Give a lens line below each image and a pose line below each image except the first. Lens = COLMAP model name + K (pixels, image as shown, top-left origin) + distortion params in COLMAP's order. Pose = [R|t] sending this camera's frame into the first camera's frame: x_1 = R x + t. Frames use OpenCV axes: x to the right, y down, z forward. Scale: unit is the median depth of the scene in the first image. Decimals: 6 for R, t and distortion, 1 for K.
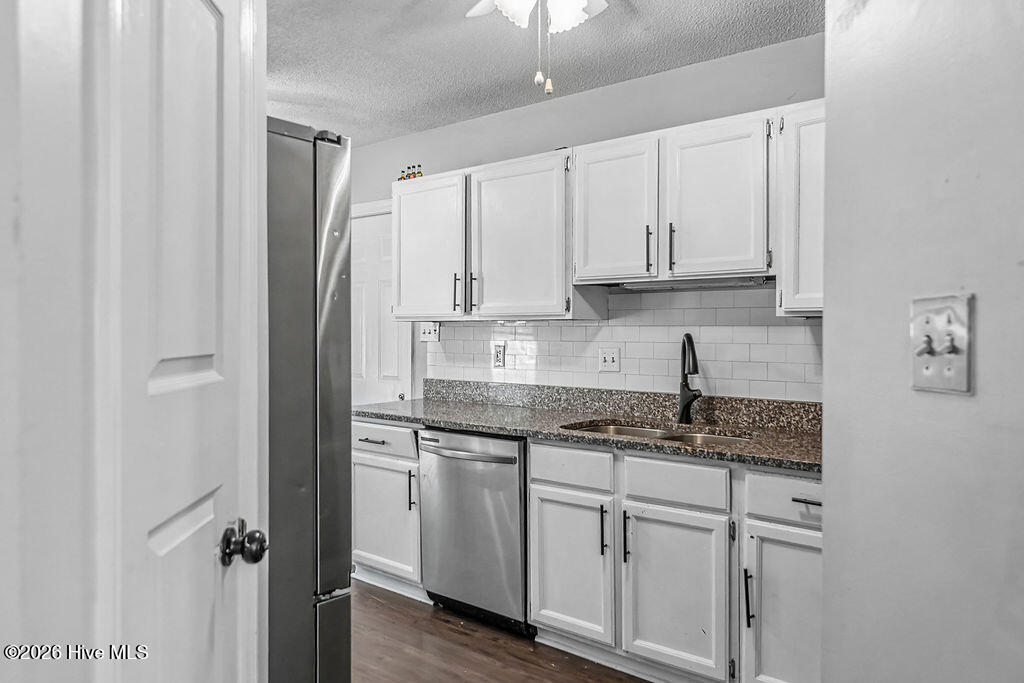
lens RADIAL K [[744.7, 0, 512.2], [0, 744.7, 336.1], [0, 0, 1]] dist [0.005519, 0.000400]
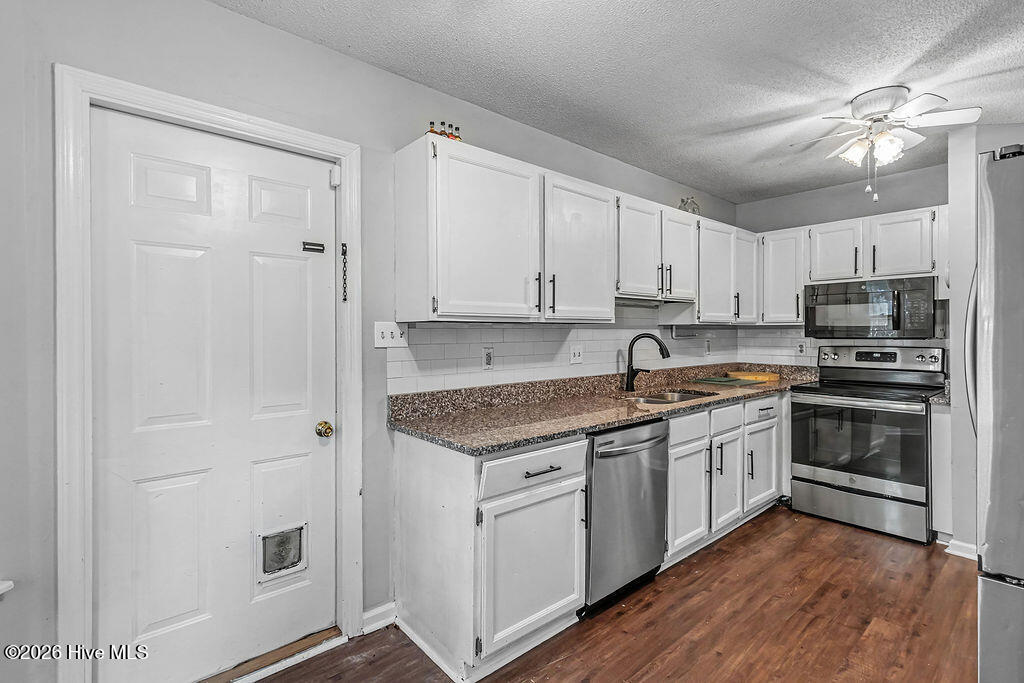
lens RADIAL K [[481.0, 0, 516.6], [0, 481.0, 335.2], [0, 0, 1]] dist [-0.000699, -0.000169]
pose [[0.142525, -0.006089, 0.989772, -0.803053], [0.013111, 0.999905, 0.004263, -0.007759], [-0.989704, 0.012369, 0.142592, 1.096895]]
